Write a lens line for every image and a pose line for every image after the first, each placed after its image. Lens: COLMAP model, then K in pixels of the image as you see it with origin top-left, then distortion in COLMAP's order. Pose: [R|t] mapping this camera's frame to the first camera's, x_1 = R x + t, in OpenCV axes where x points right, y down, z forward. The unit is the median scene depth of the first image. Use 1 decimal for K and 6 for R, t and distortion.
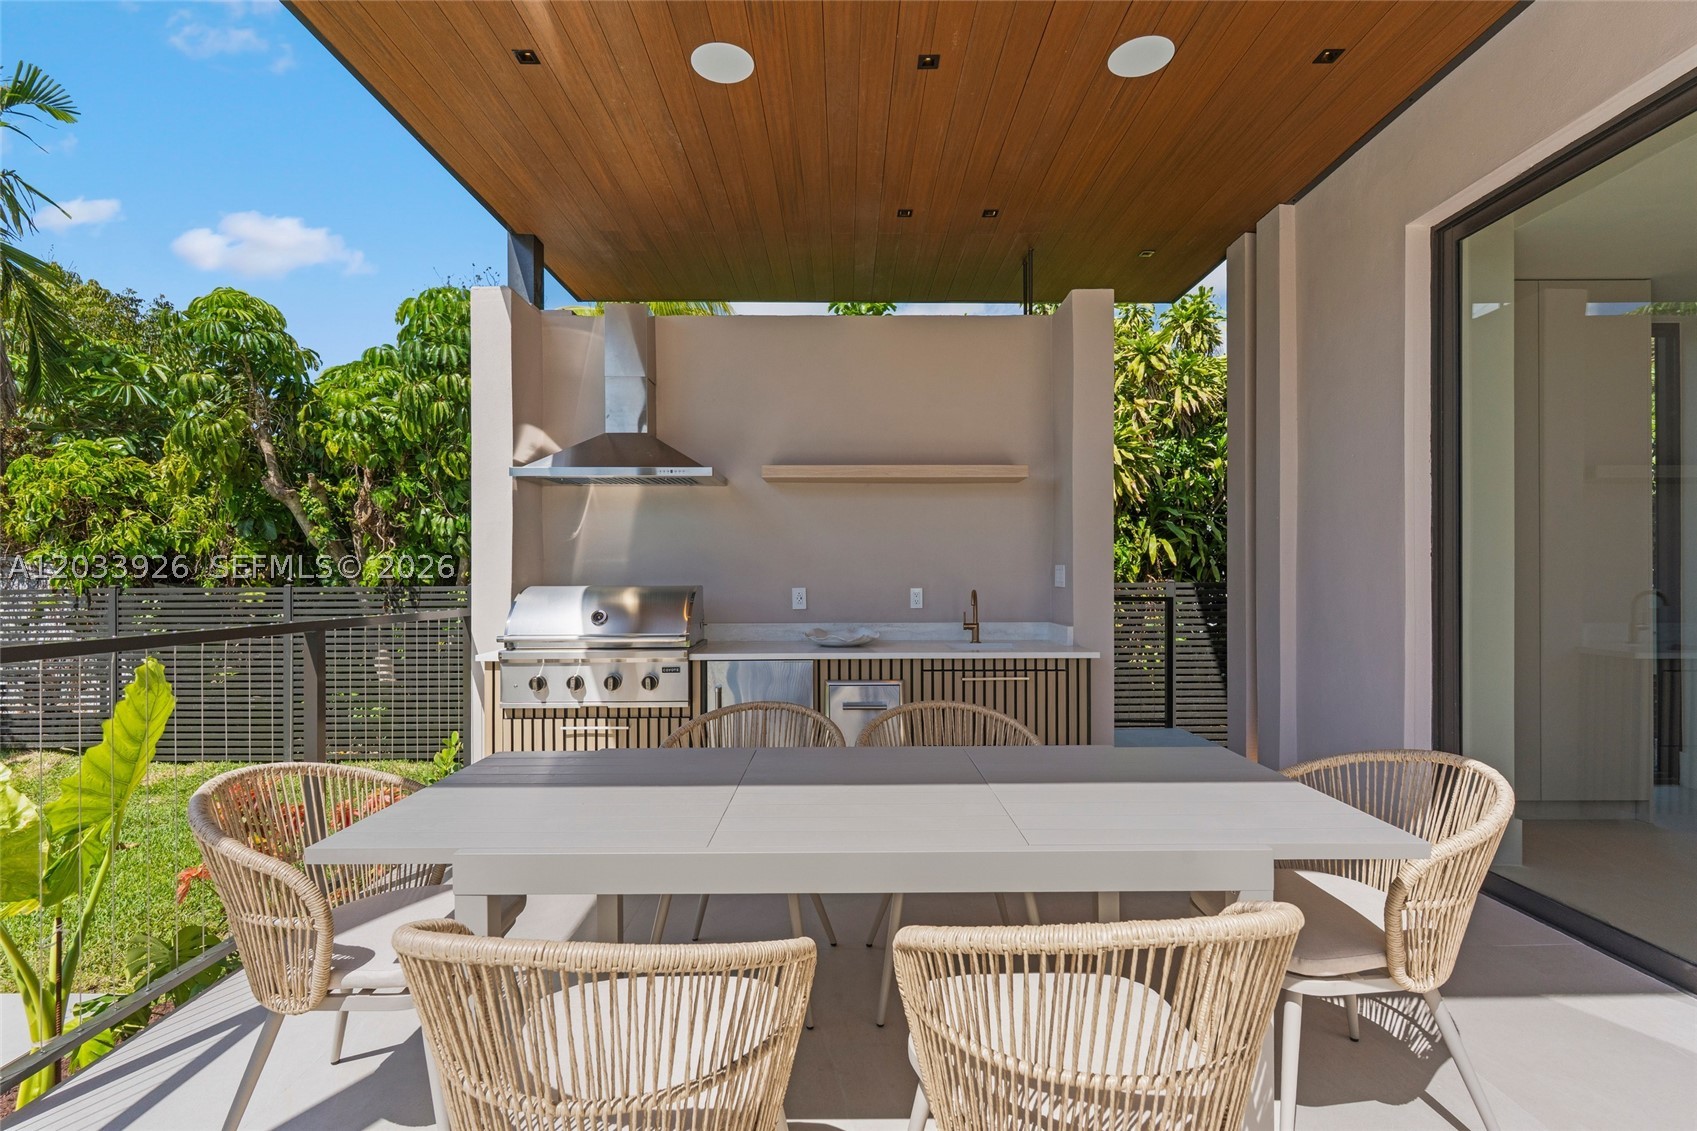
lens RADIAL K [[812.0, 0, 844.9], [0, 812.0, 539.5], [0, 0, 1]] dist [-0.001487, 0.000276]
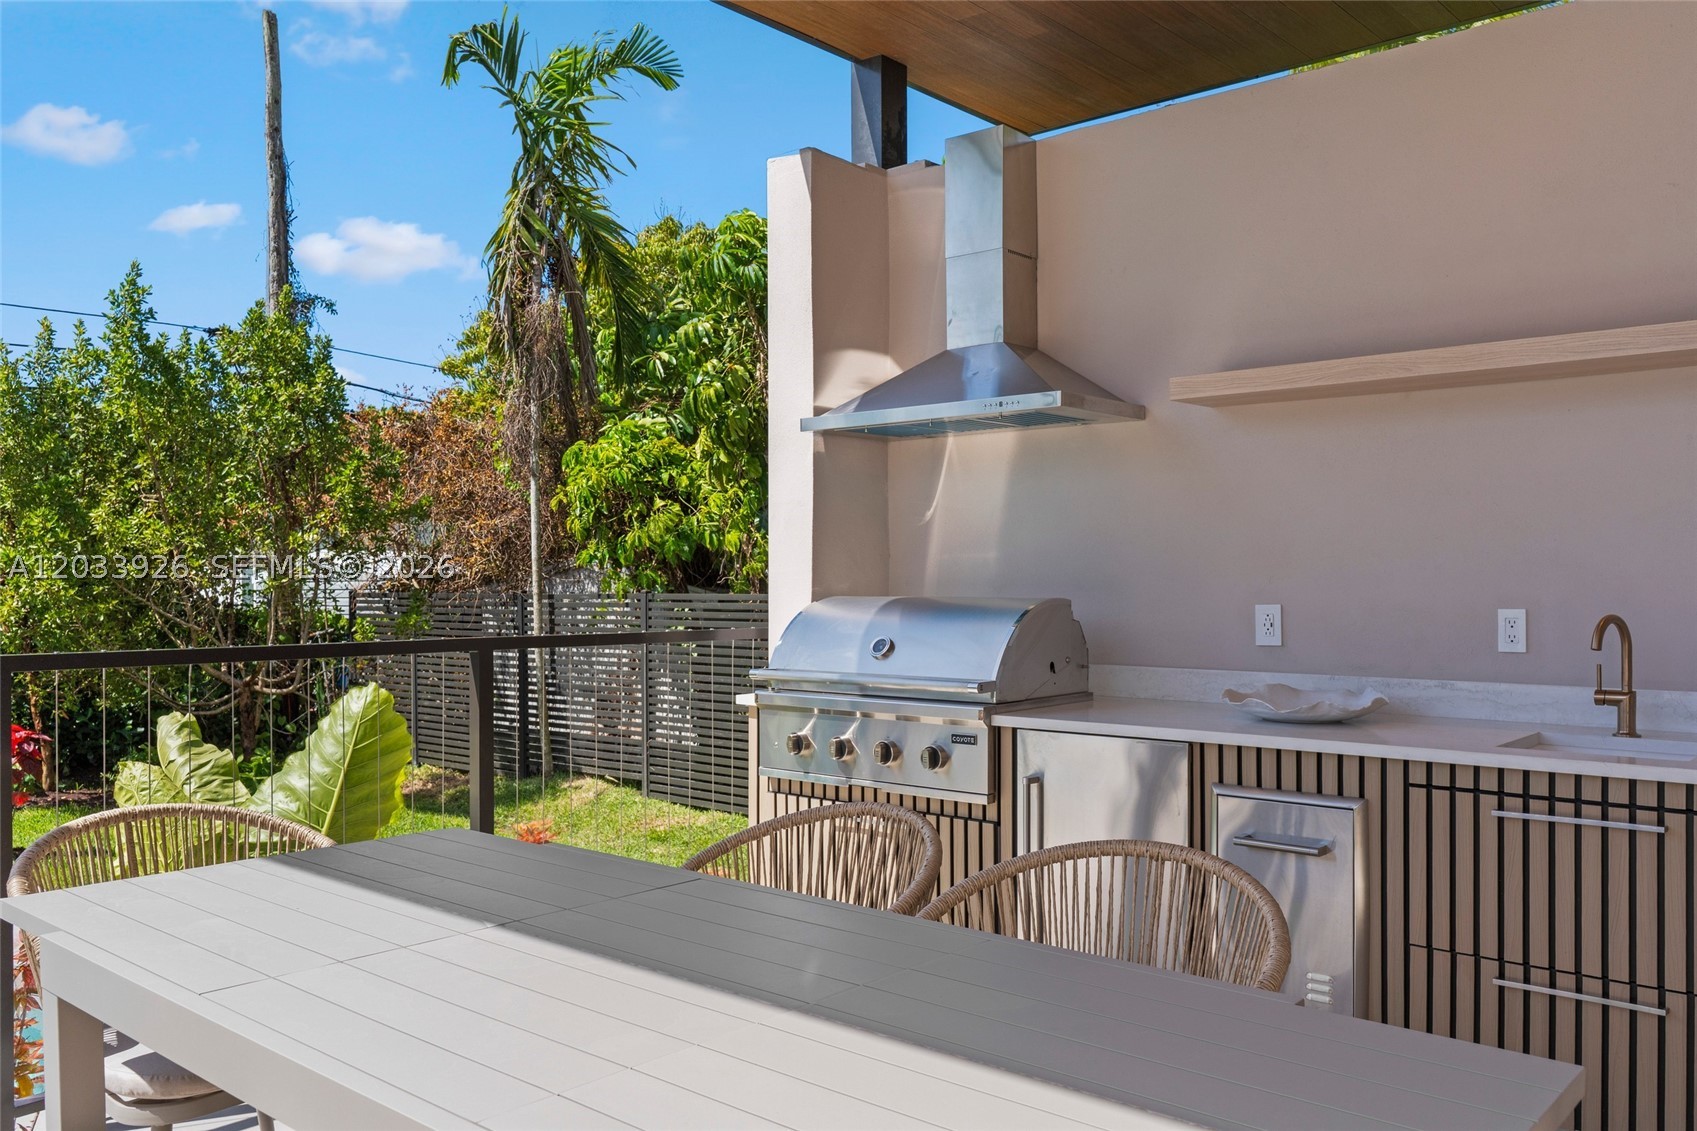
lens RADIAL K [[1325.9, 0, 851.4], [0, 1325.9, 551.5], [0, 0, 1]] dist [-0.000916, -0.000112]
pose [[0.757575, -0.011254, -0.652651, 0.302606], [0.026564, 0.999555, 0.013598, 0.006615], [0.652207, -0.027639, 0.757537, 0.182696]]
